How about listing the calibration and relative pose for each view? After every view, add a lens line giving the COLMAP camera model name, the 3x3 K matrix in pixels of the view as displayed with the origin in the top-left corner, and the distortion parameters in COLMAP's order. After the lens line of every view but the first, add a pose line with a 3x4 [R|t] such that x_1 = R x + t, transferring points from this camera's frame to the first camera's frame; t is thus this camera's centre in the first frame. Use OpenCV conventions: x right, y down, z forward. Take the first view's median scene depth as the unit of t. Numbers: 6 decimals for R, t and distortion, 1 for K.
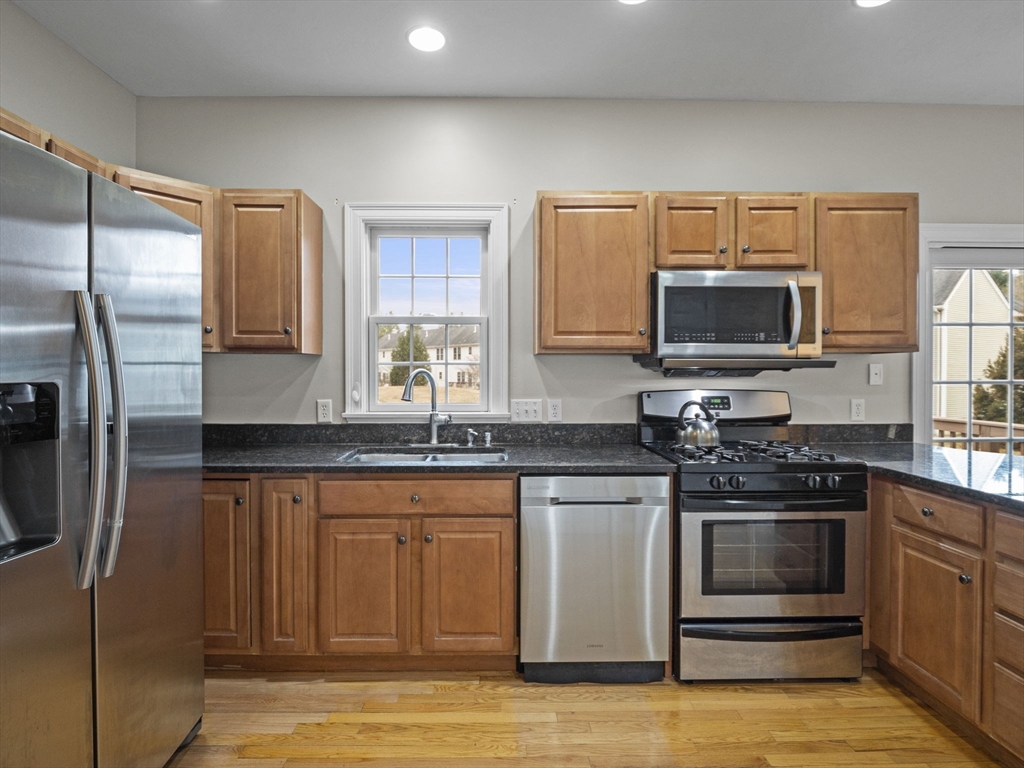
lens RADIAL K [[515.3, 0, 511.4], [0, 515.3, 377.4], [0, 0, 1]] dist [-0.001752, -0.011100]
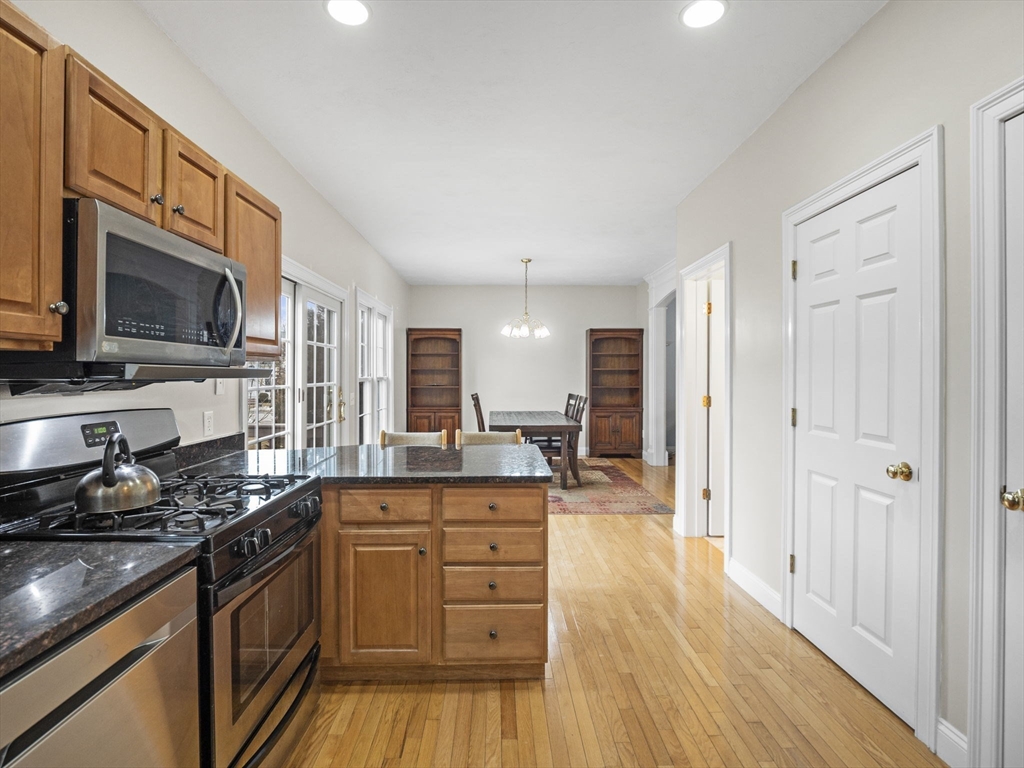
lens RADIAL K [[506.9, 0, 488.4], [0, 506.9, 377.2], [0, 0, 1]] dist [-0.001795, -0.010714]
pose [[0.021176, -0.005455, 0.999761, -0.234051], [0.008545, 0.999950, 0.005275, -0.020754], [-0.999739, 0.008431, 0.021222, 0.580894]]
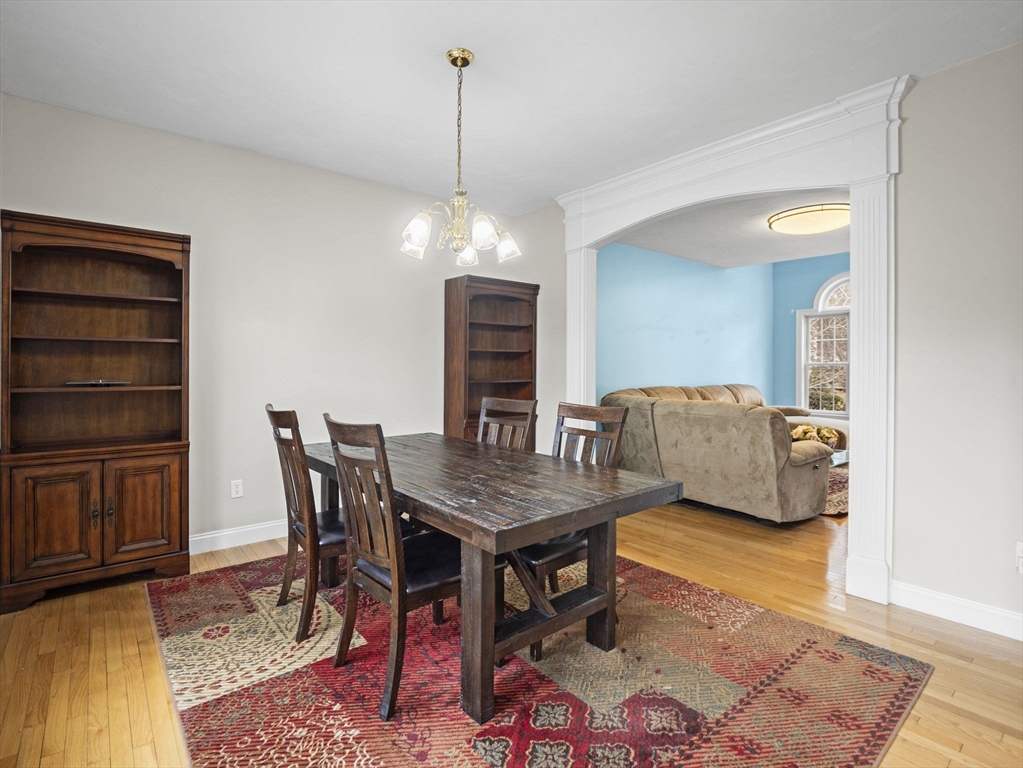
lens RADIAL K [[514.8, 0, 510.9], [0, 514.8, 377.4], [0, 0, 1]] dist [-0.001752, -0.011100]
pose [[-0.632827, -0.018478, 0.774073, 1.507625], [0.000908, 0.999697, 0.024606, 0.000411], [-0.774293, 0.016274, -0.632618, 1.006962]]
